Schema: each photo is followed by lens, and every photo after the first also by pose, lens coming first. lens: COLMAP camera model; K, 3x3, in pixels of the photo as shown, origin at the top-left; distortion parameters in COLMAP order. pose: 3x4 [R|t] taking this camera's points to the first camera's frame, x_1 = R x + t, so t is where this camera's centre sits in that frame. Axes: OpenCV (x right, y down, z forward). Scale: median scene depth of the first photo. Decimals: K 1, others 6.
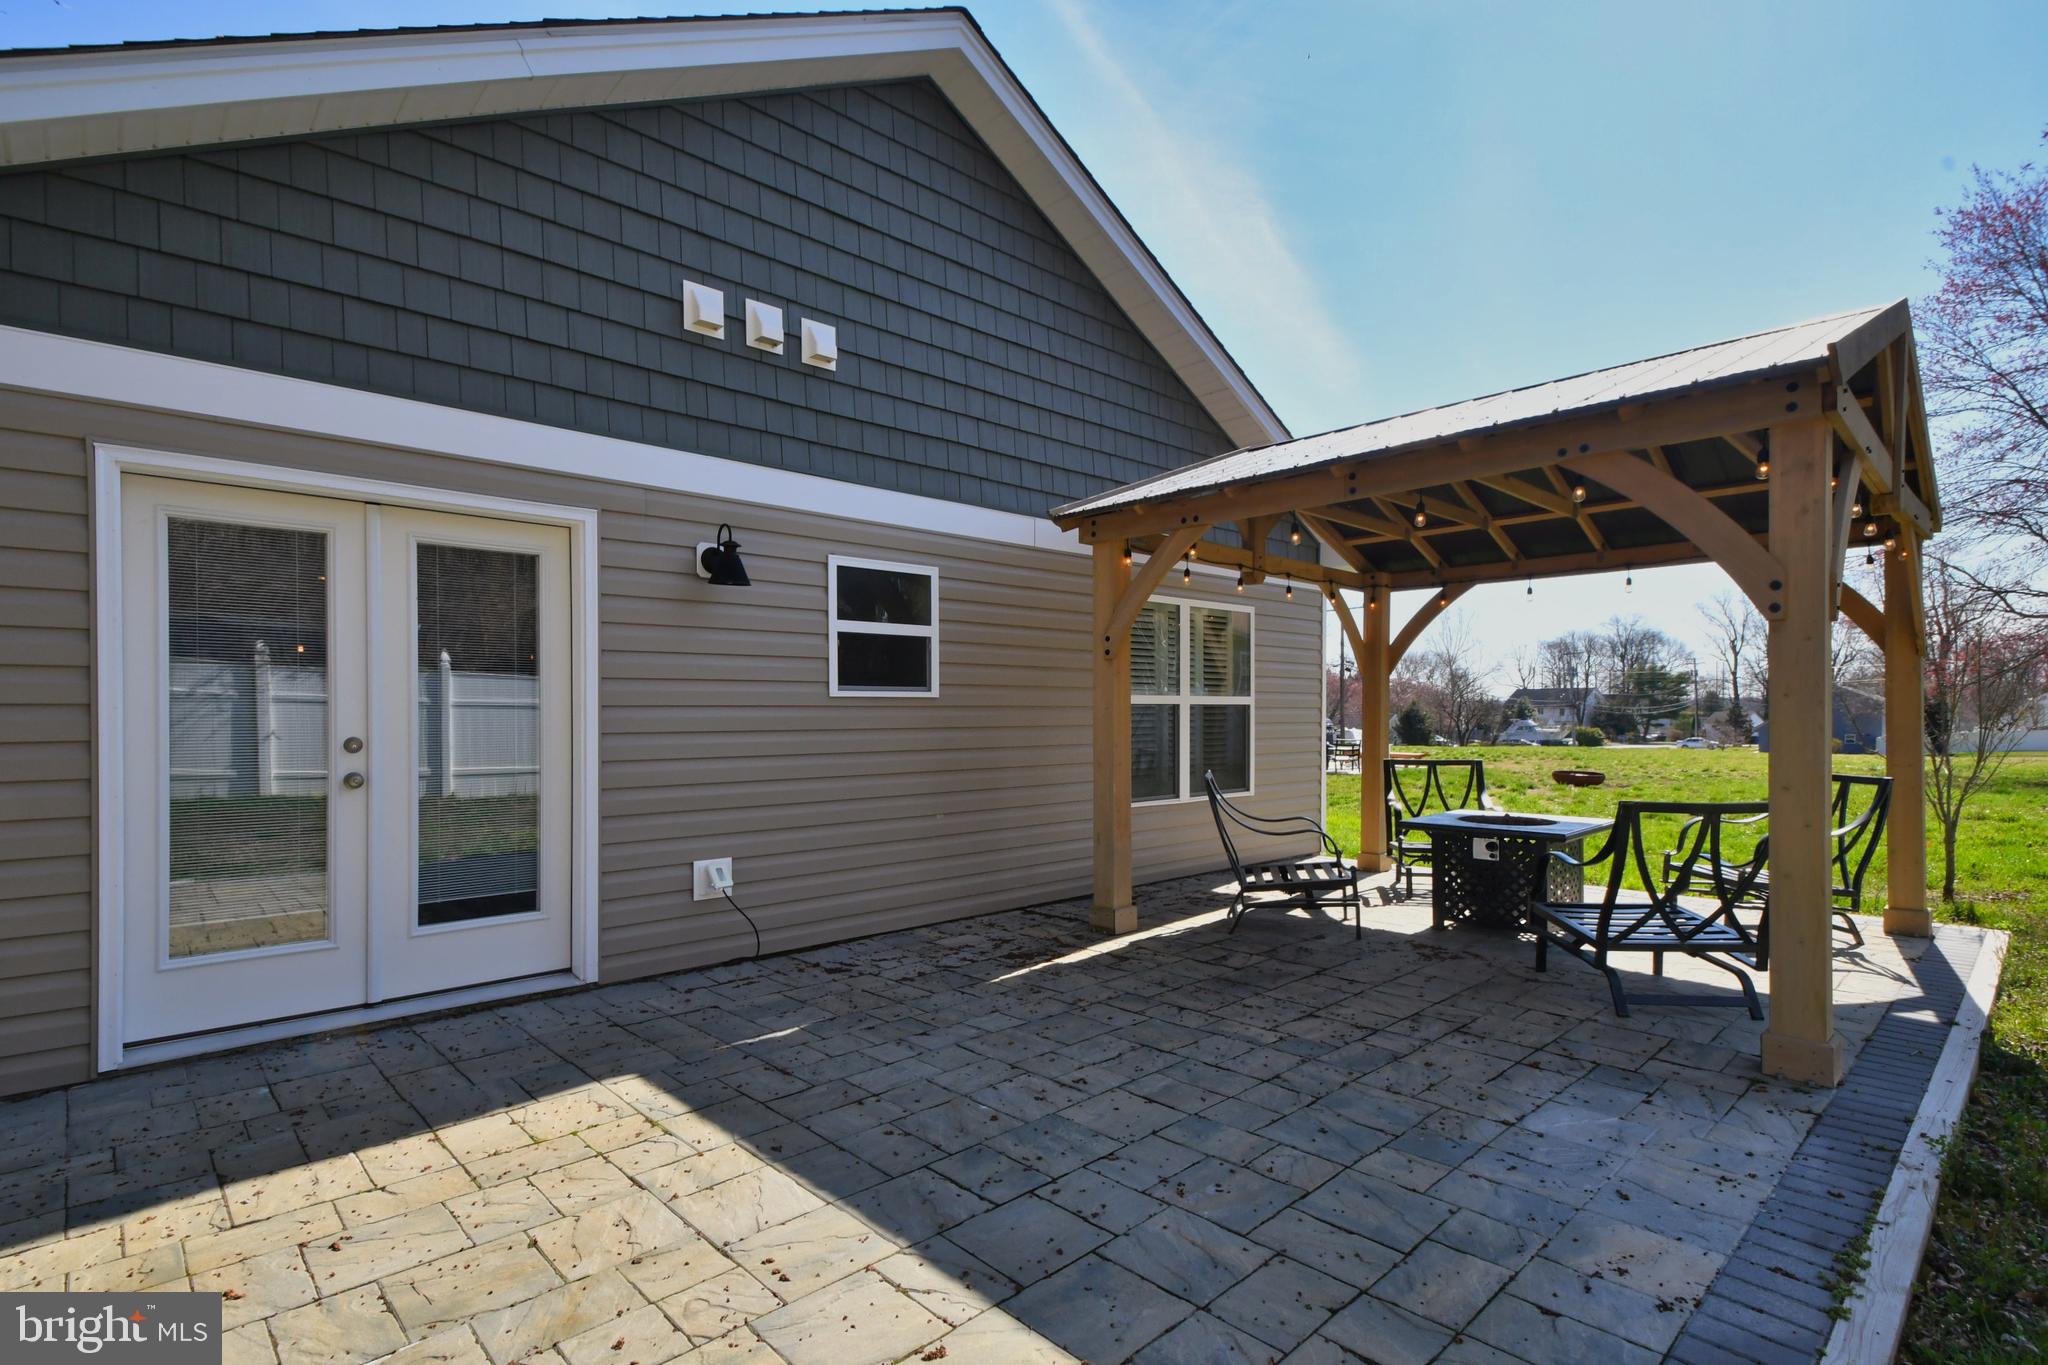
lens RADIAL K [[993.4, 0, 998.6], [0, 993.4, 720.9], [0, 0, 1]] dist [0.008943, 0.000596]
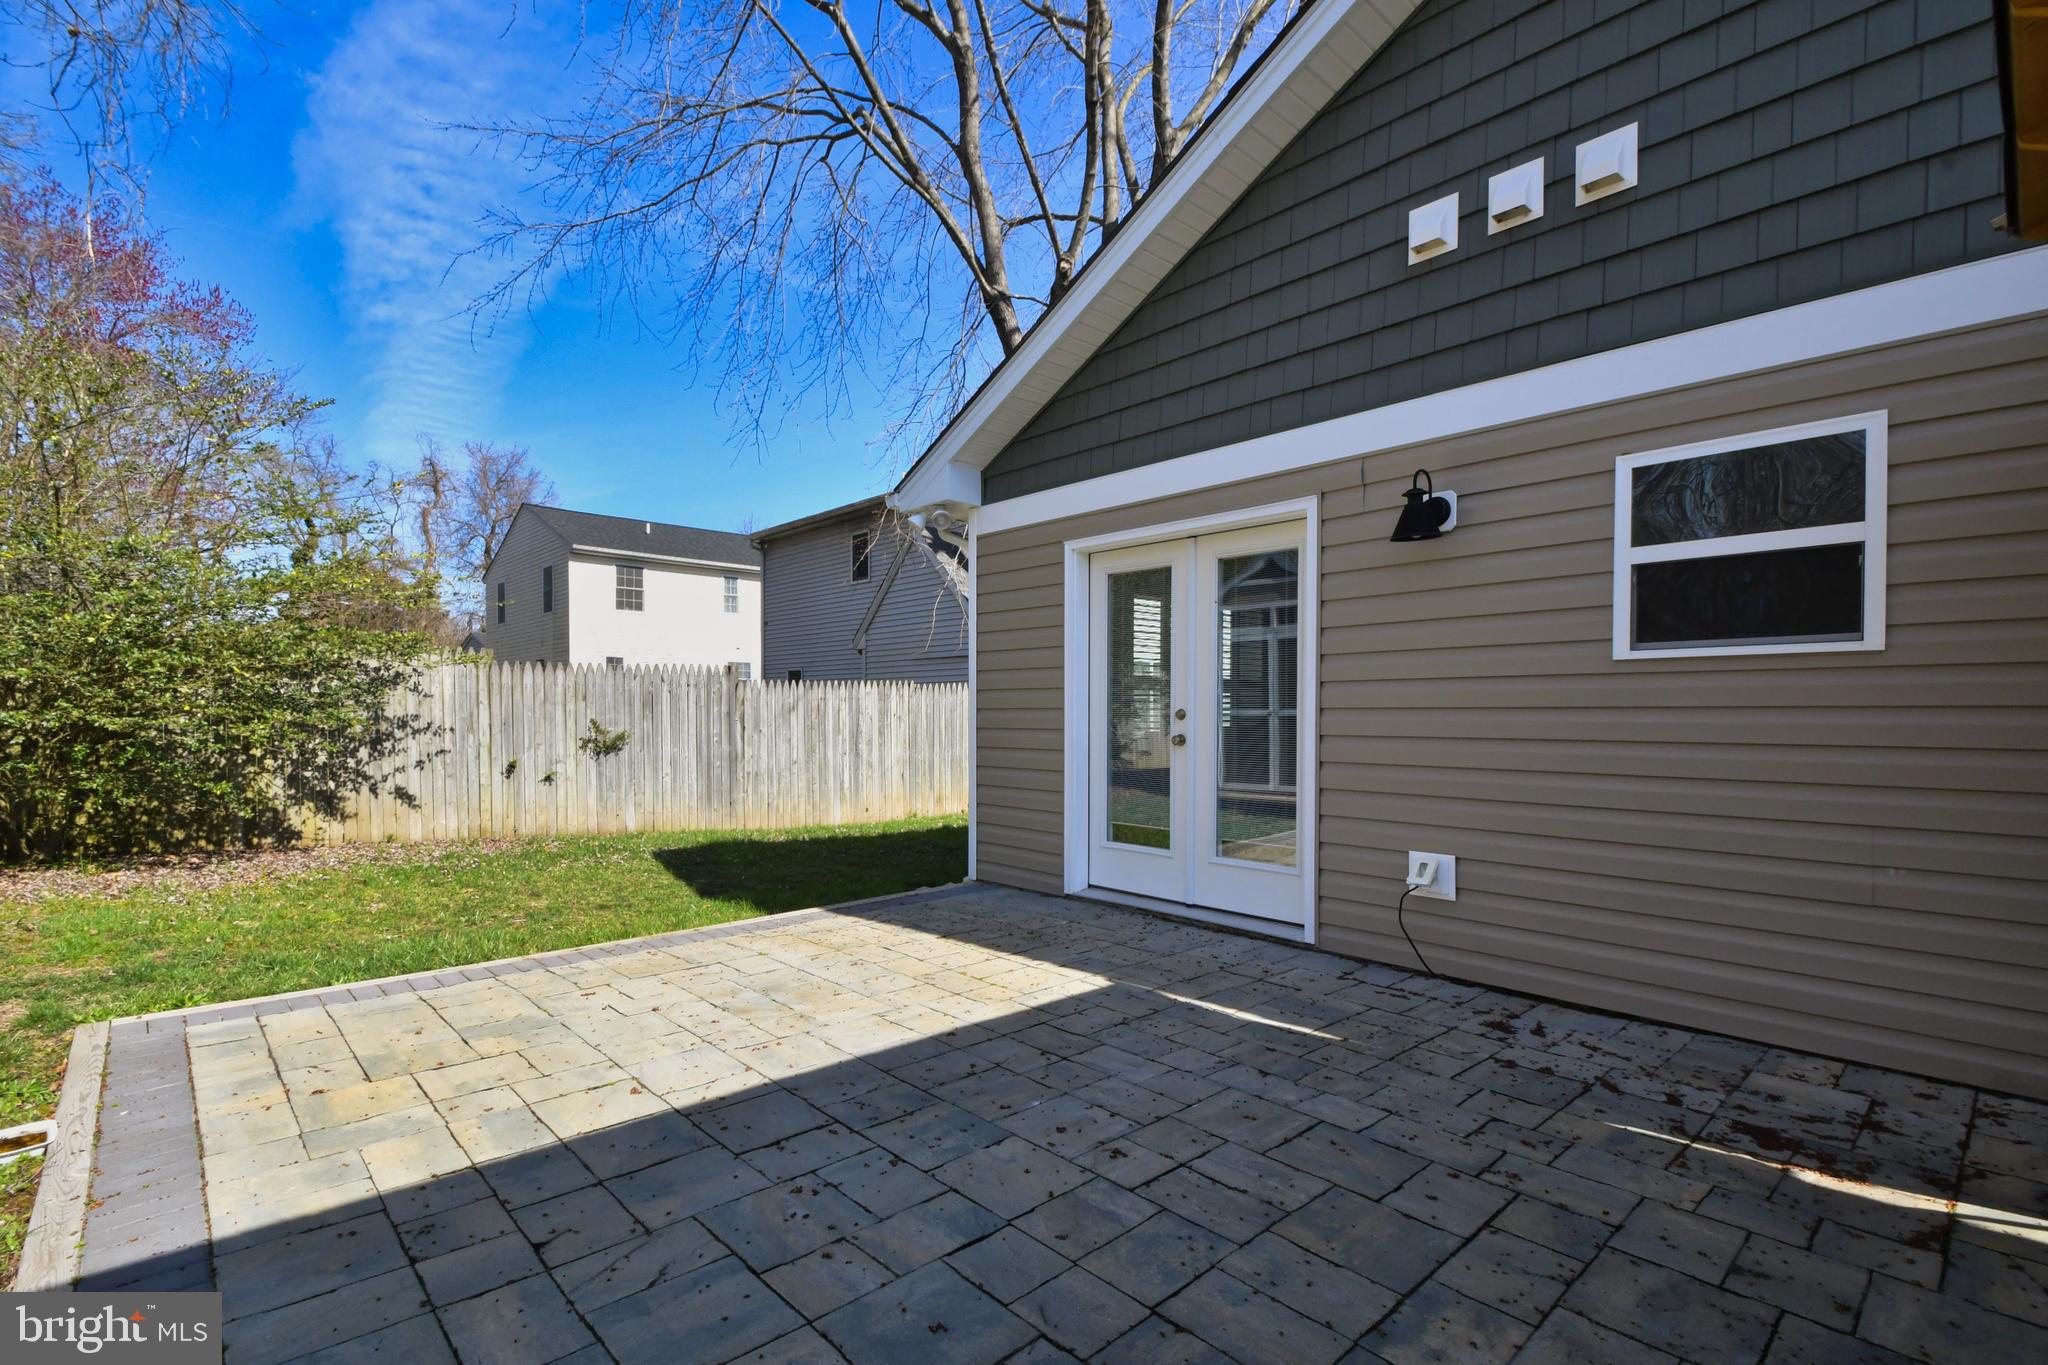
lens RADIAL K [[953.9, 0, 1018.5], [0, 953.9, 722.3], [0, 0, 1]] dist [0.018719, -0.000605]
pose [[-0.009102, 0.012779, -0.999877, 0.515634], [-0.010618, 0.999861, 0.012875, 0.015060], [0.999902, 0.010734, -0.008965, 0.589505]]
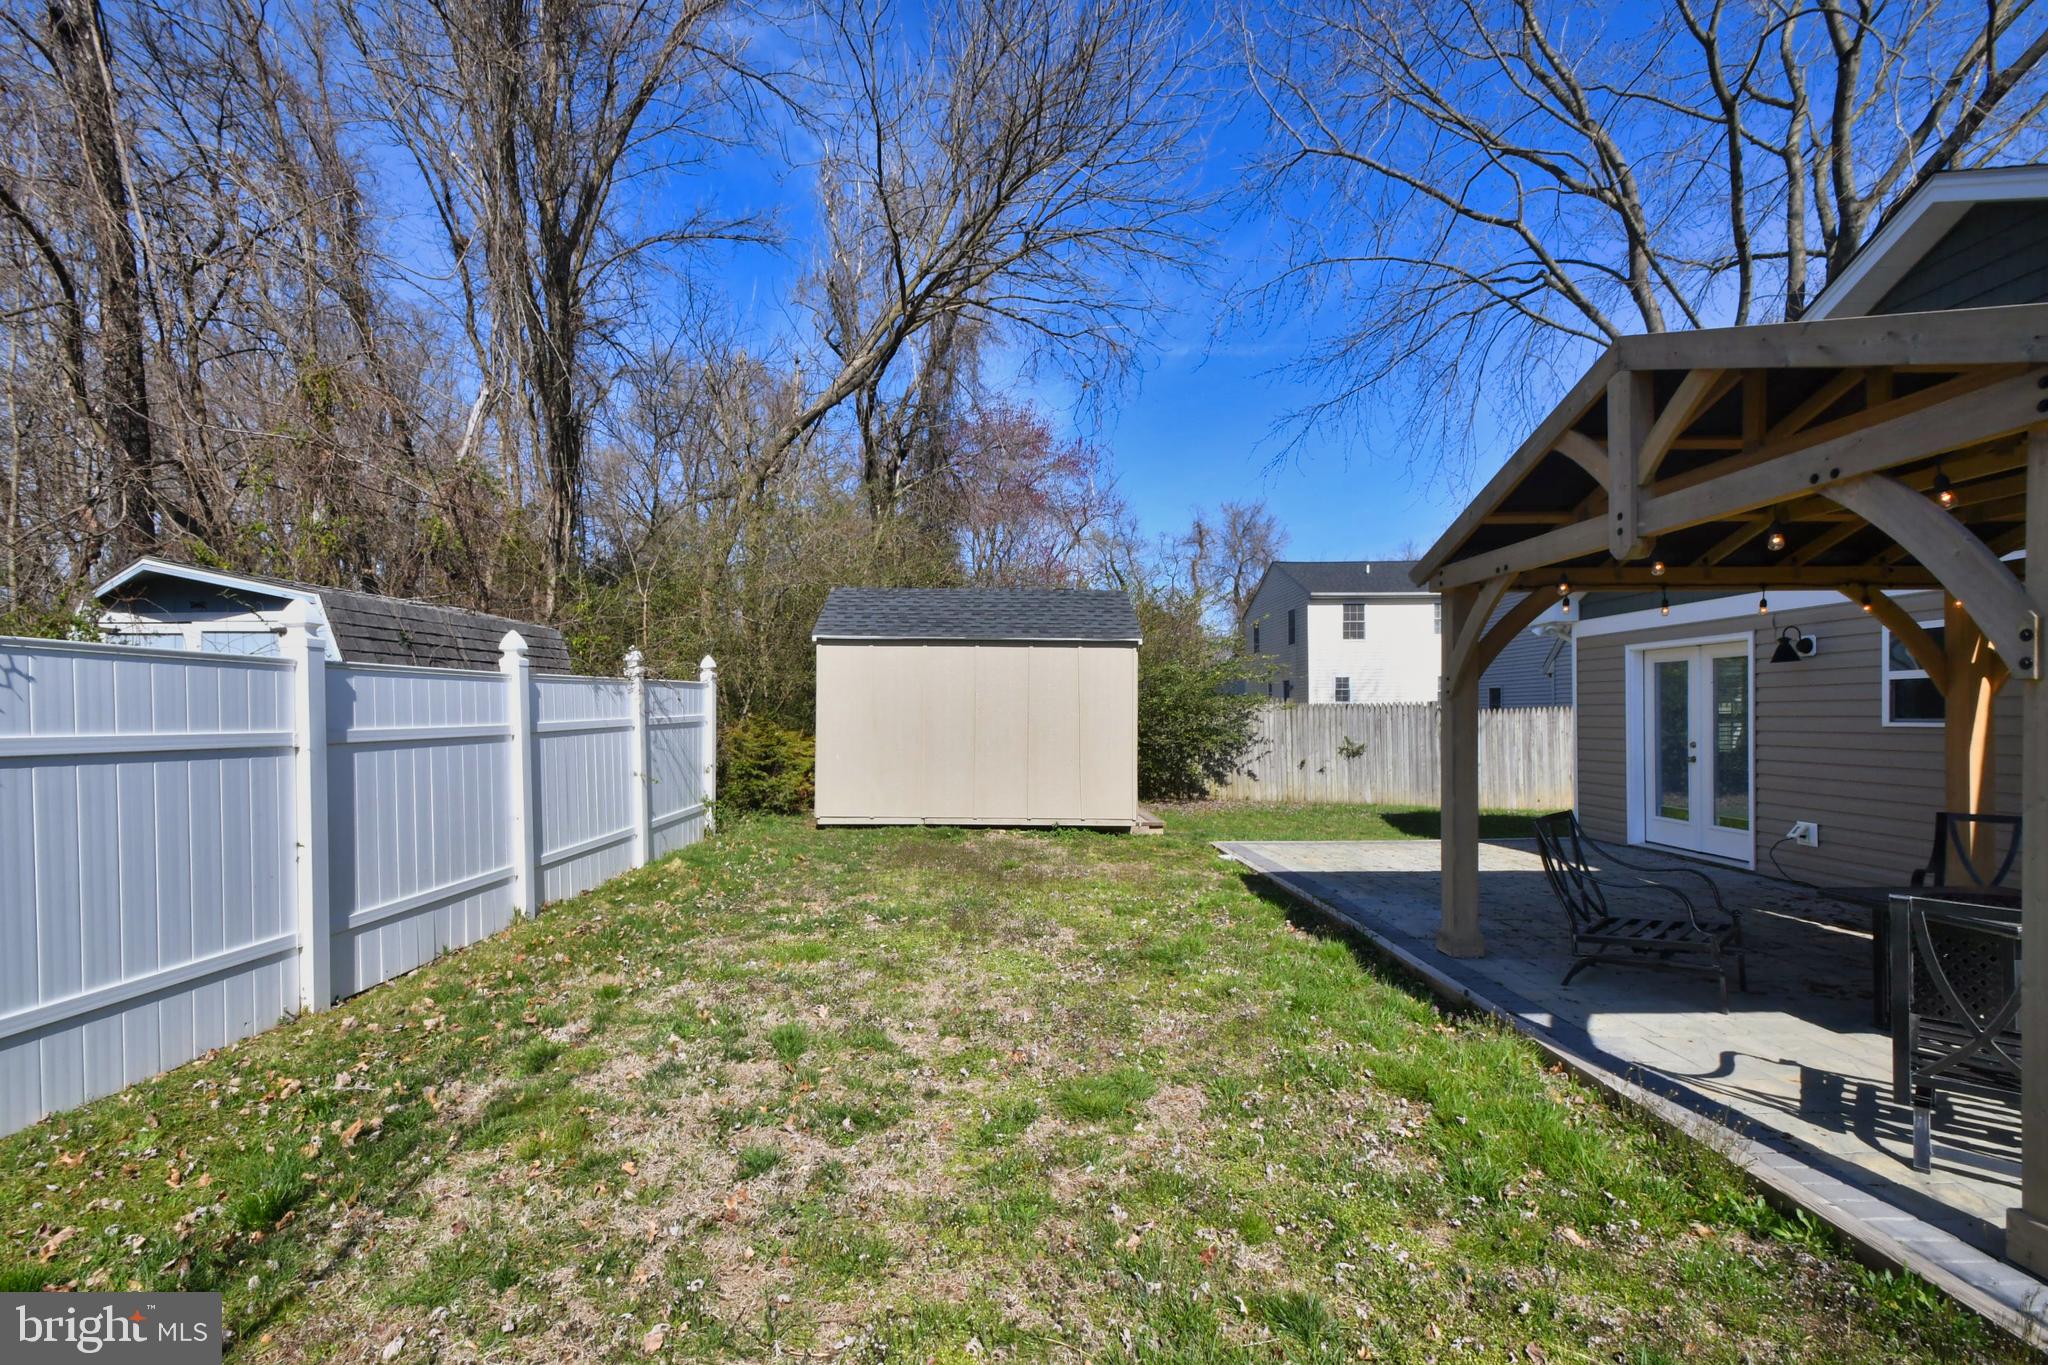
lens RADIAL K [[932.7, 0, 997.2], [0, 932.7, 720.3], [0, 0, 1]] dist [0.032279, -0.017981]
pose [[-0.680845, 0.012770, -0.732316, 1.674793], [0.002724, 0.999885, 0.014903, -0.057339], [0.732422, 0.008151, -0.680802, 0.996201]]
